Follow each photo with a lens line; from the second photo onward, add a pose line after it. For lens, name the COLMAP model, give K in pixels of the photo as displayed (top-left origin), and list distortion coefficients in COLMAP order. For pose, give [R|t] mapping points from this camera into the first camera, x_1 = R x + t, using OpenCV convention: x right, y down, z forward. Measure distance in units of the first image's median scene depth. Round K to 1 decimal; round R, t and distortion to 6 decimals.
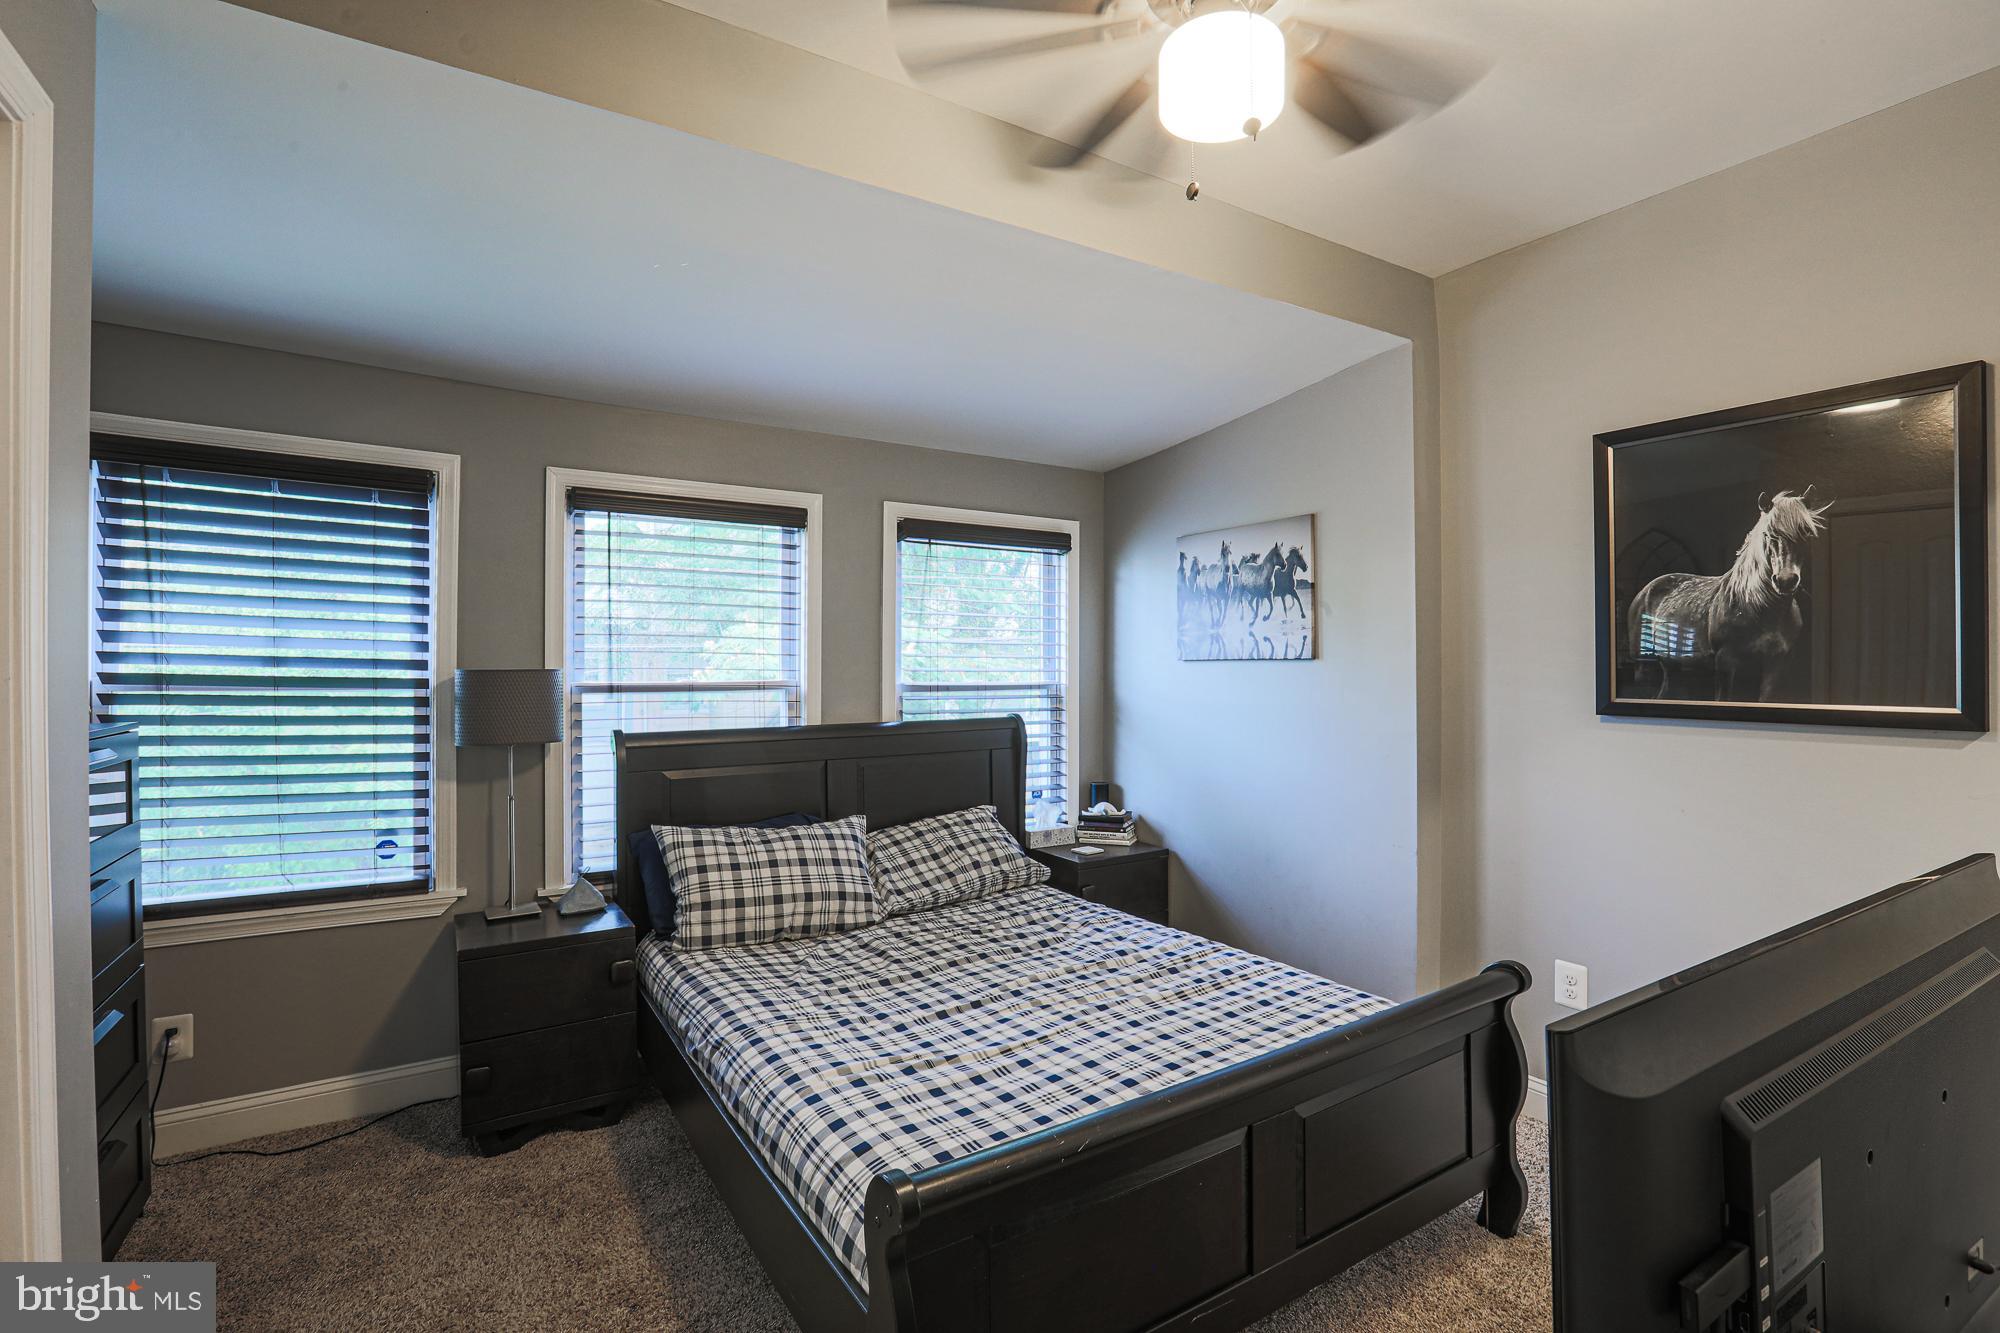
lens RADIAL K [[939.4, 0, 991.6], [0, 939.4, 673.5], [0, 0, 1]] dist [-0.054183, 0.020567]
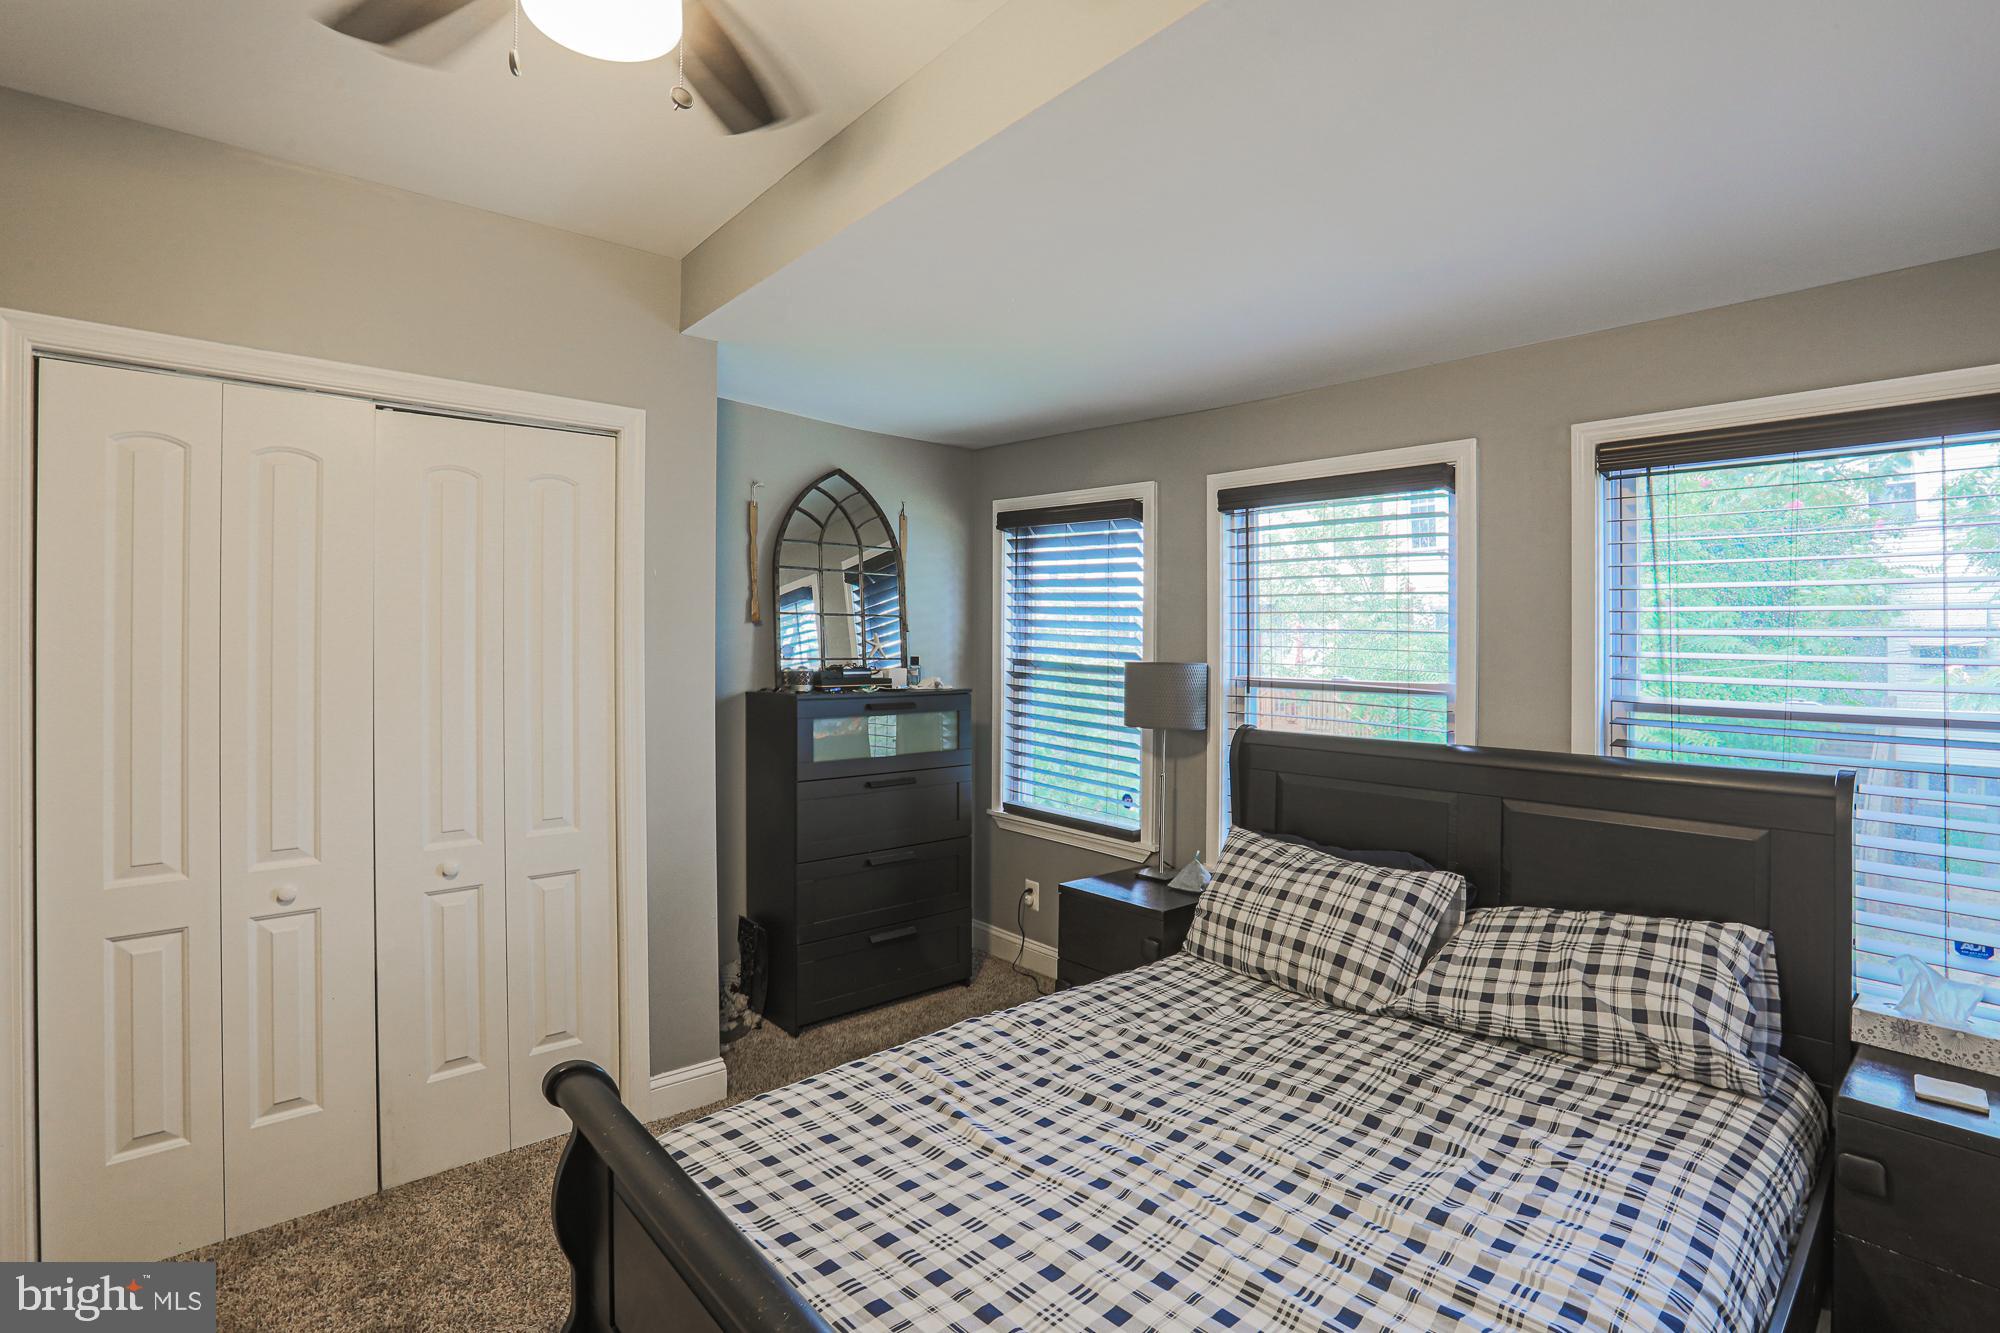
lens RADIAL K [[920.0, 0, 1009.1], [0, 920.0, 666.8], [0, 0, 1]] dist [-0.044371, 0.019738]
pose [[0.184214, 0.034411, -0.982284, 0.551602], [-0.007718, 0.999407, 0.033563, -0.036526], [0.982856, 0.001399, 0.184371, 0.594959]]
